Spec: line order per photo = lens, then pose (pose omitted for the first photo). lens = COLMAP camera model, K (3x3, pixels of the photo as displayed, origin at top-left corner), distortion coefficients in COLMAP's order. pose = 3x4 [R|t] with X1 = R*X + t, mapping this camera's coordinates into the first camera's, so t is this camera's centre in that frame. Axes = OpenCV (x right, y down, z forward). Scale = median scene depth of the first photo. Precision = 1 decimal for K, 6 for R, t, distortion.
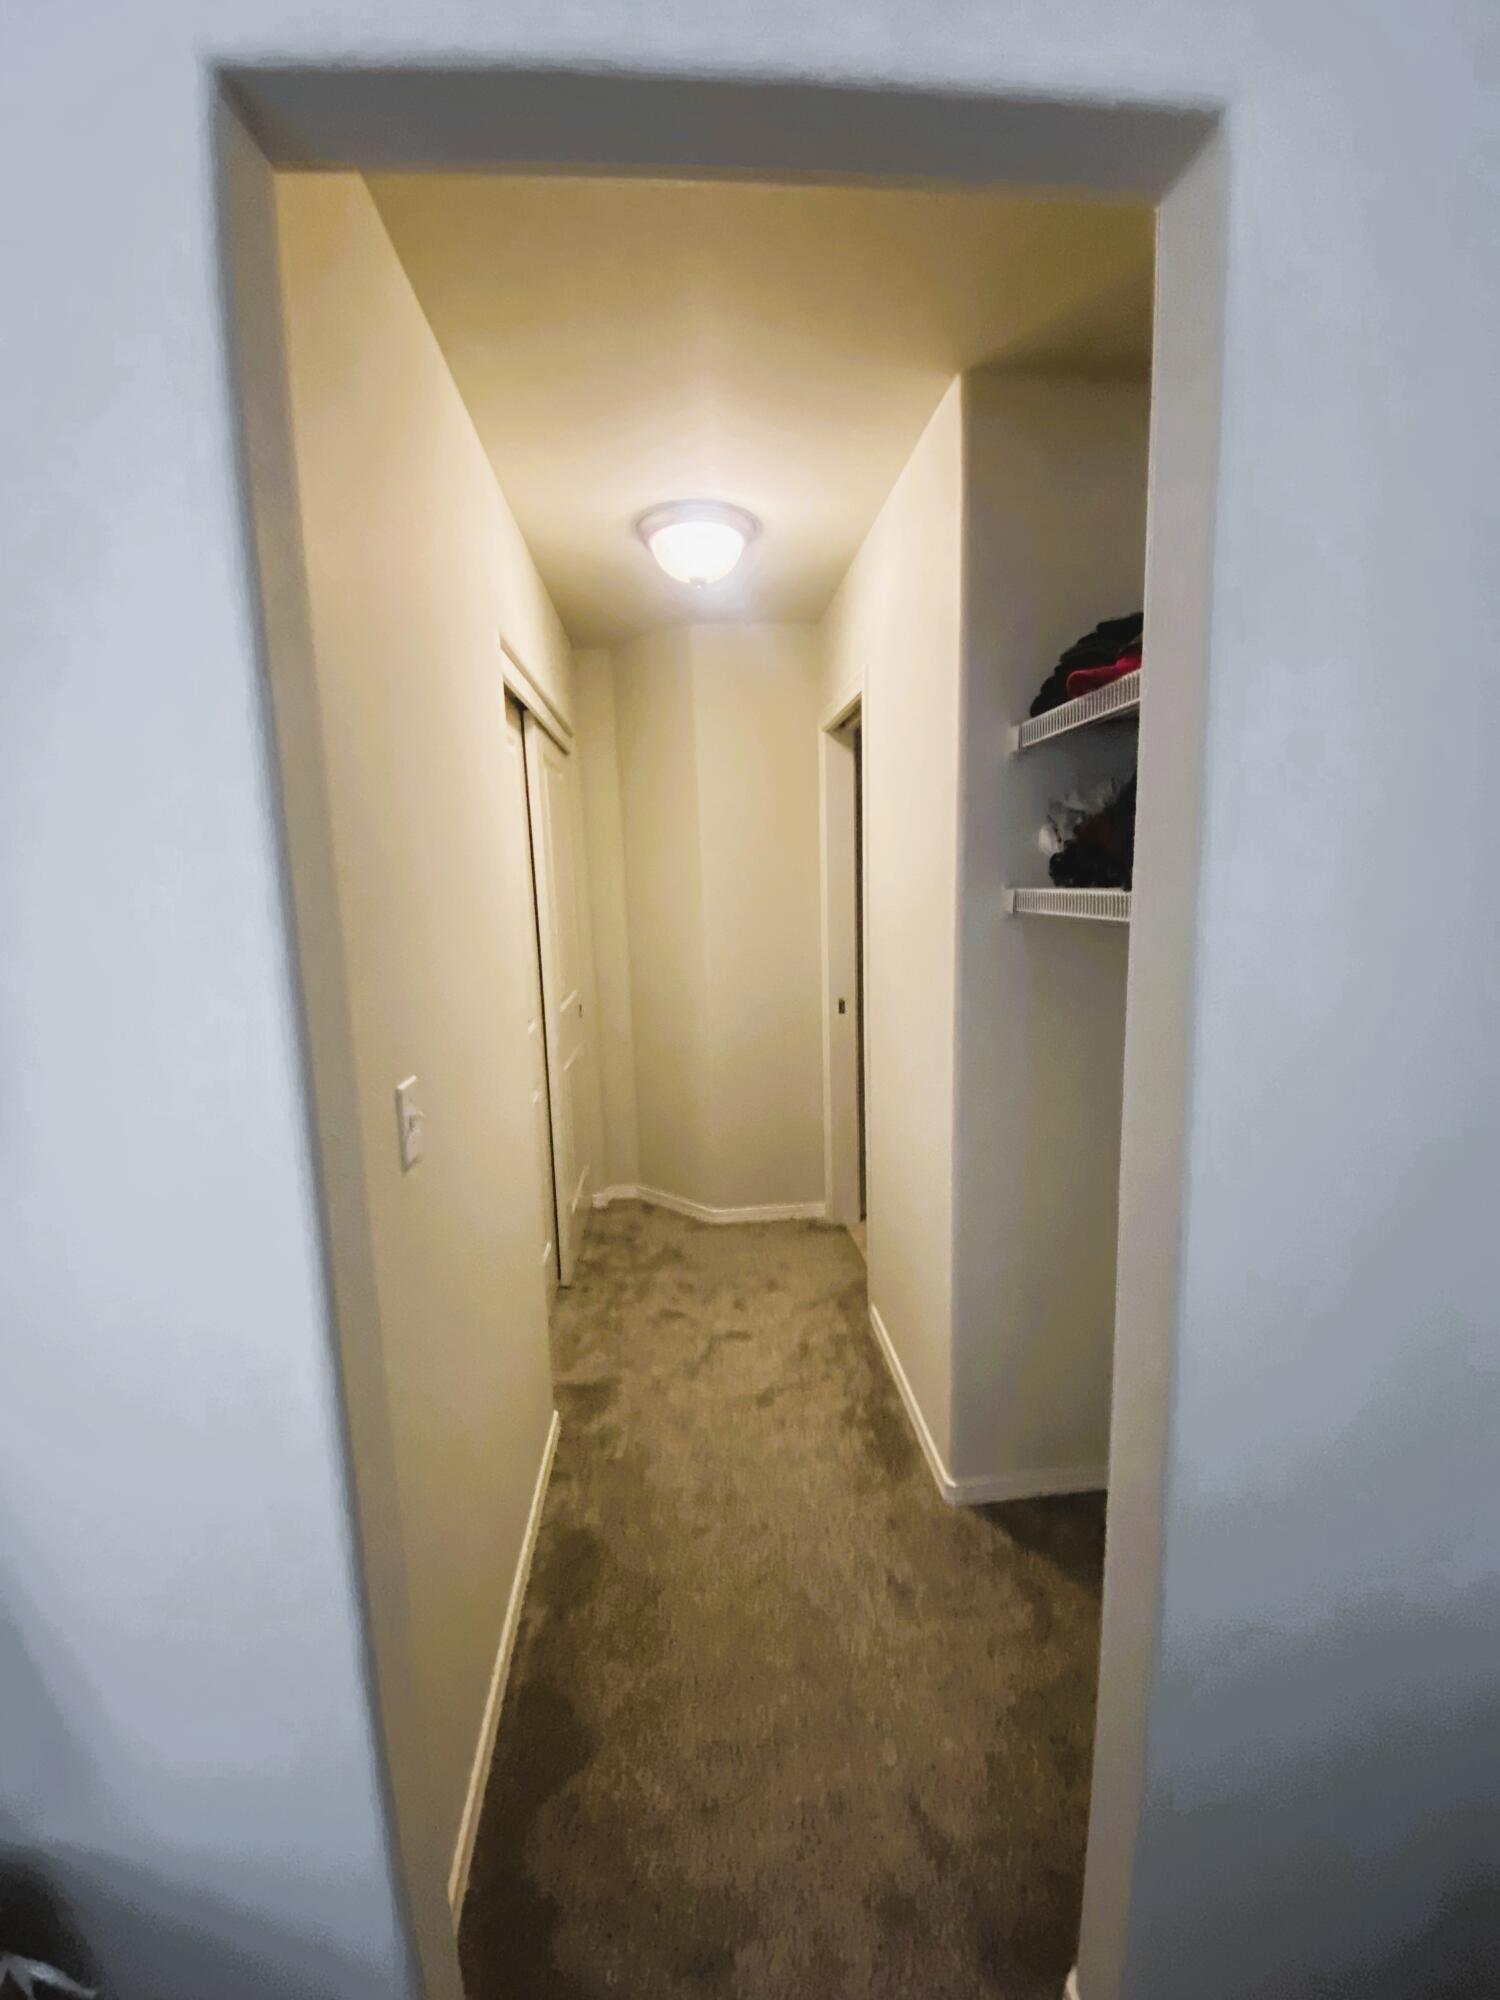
lens RADIAL K [[808.8, 0, 750.0], [0, 808.8, 1000.0], [0, 0, 1]] dist [0.042202, -0.039698]
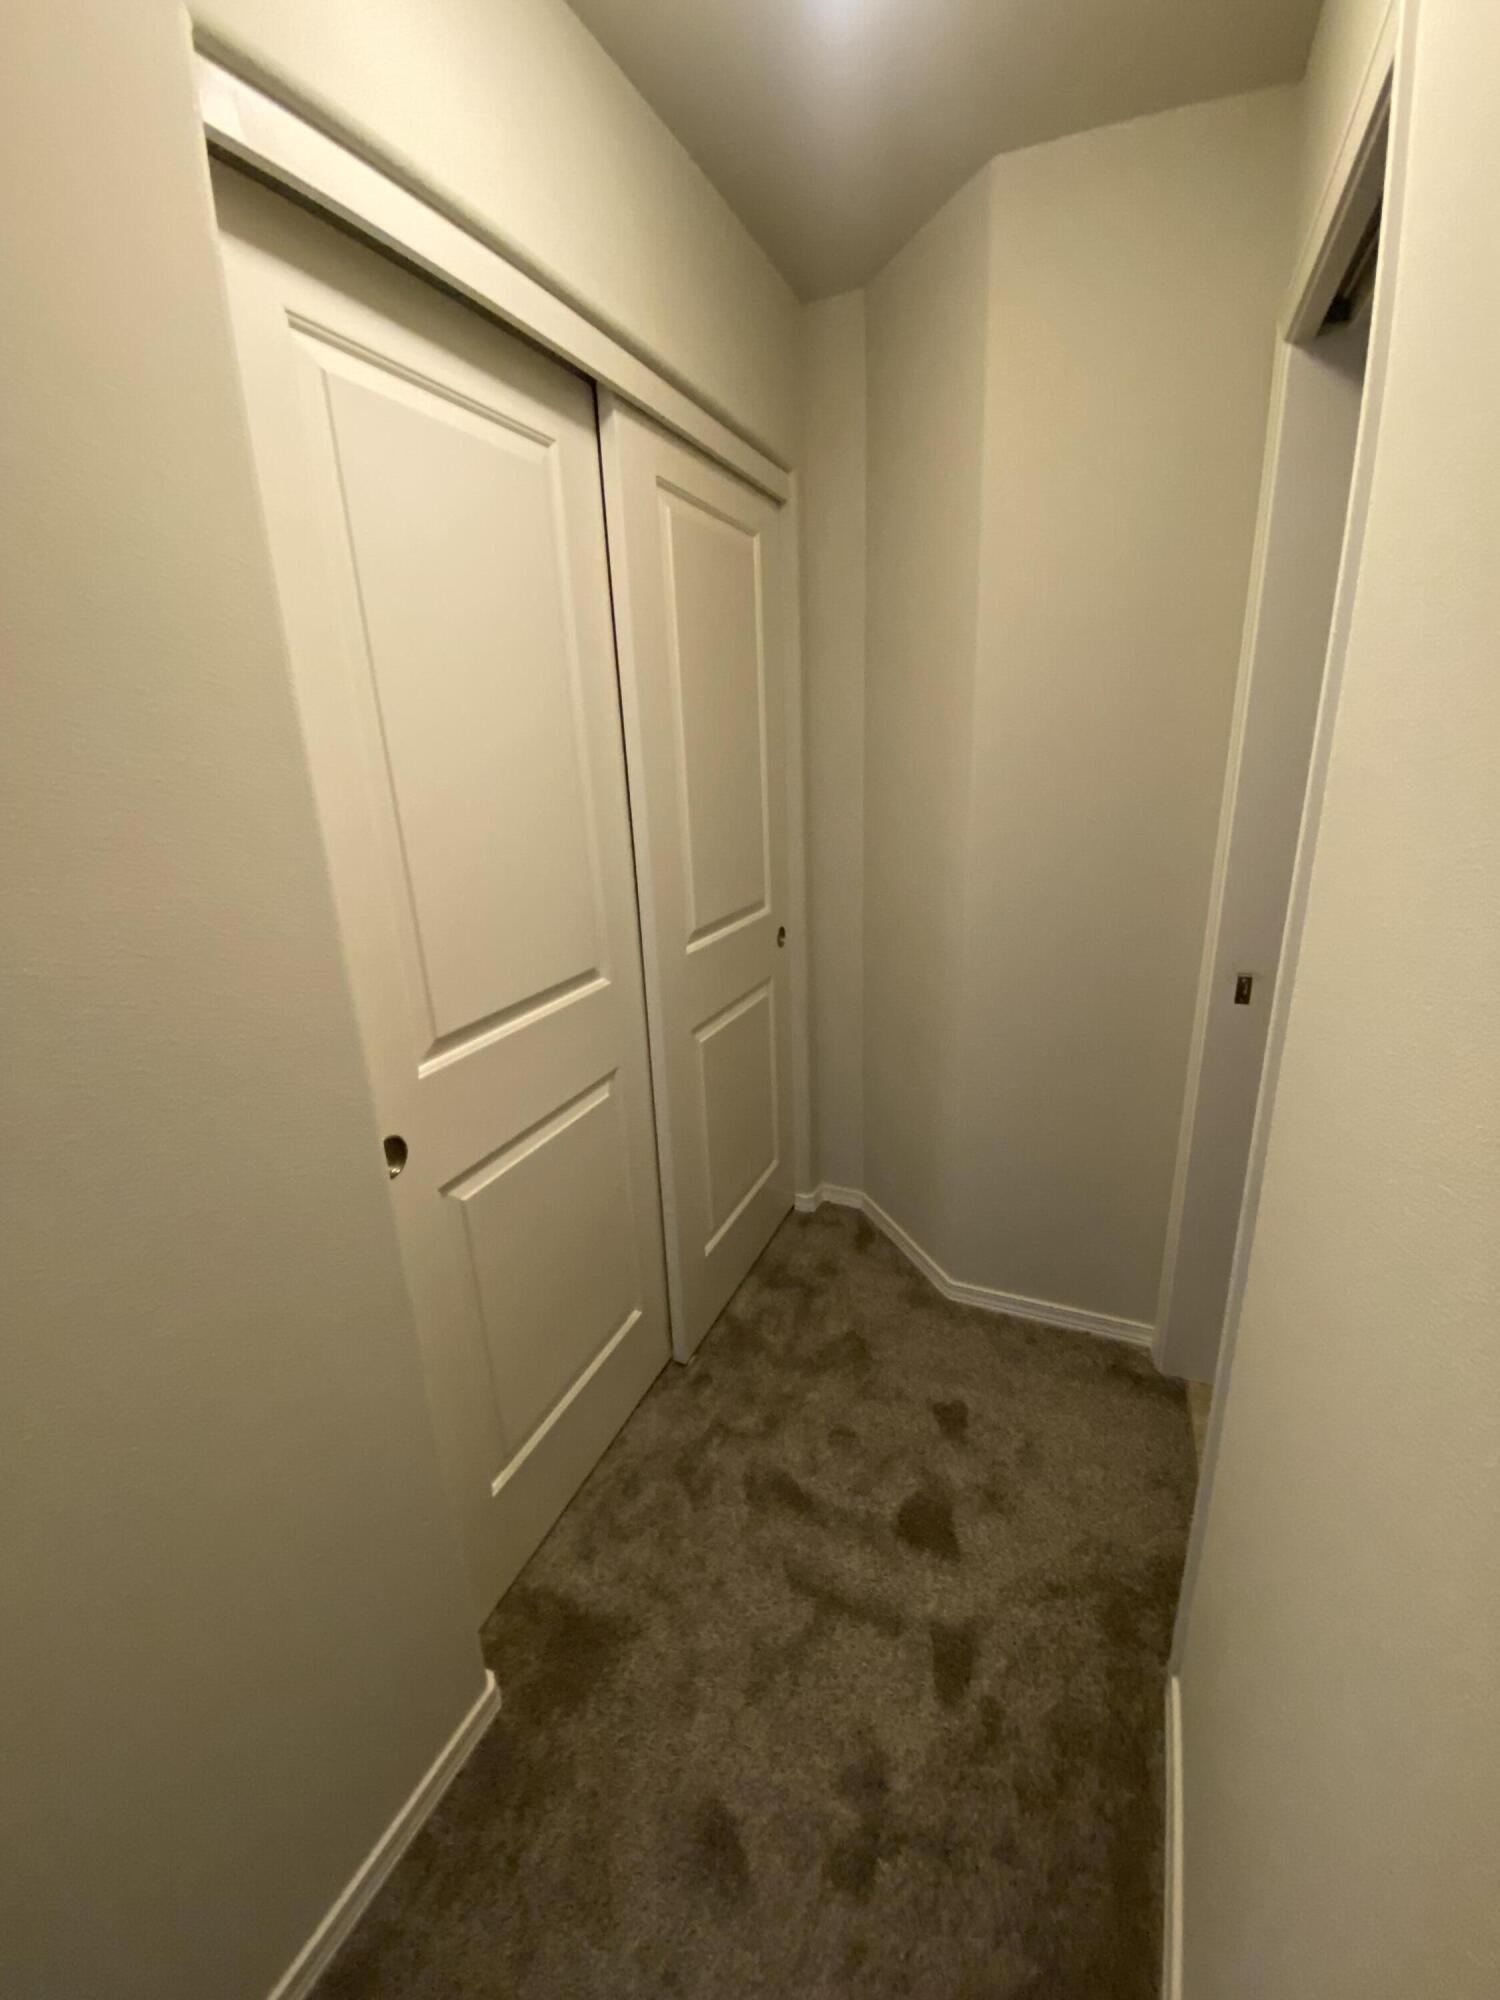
lens RADIAL K [[803.9, 0, 749.5], [0, 803.9, 990.9], [0, 0, 1]] dist [-0.000953, -0.013338]
pose [[0.873504, 0.135900, -0.467463, 0.080332], [-0.057081, 0.982213, 0.178885, -0.058843], [0.483459, -0.129573, 0.865724, 0.453804]]
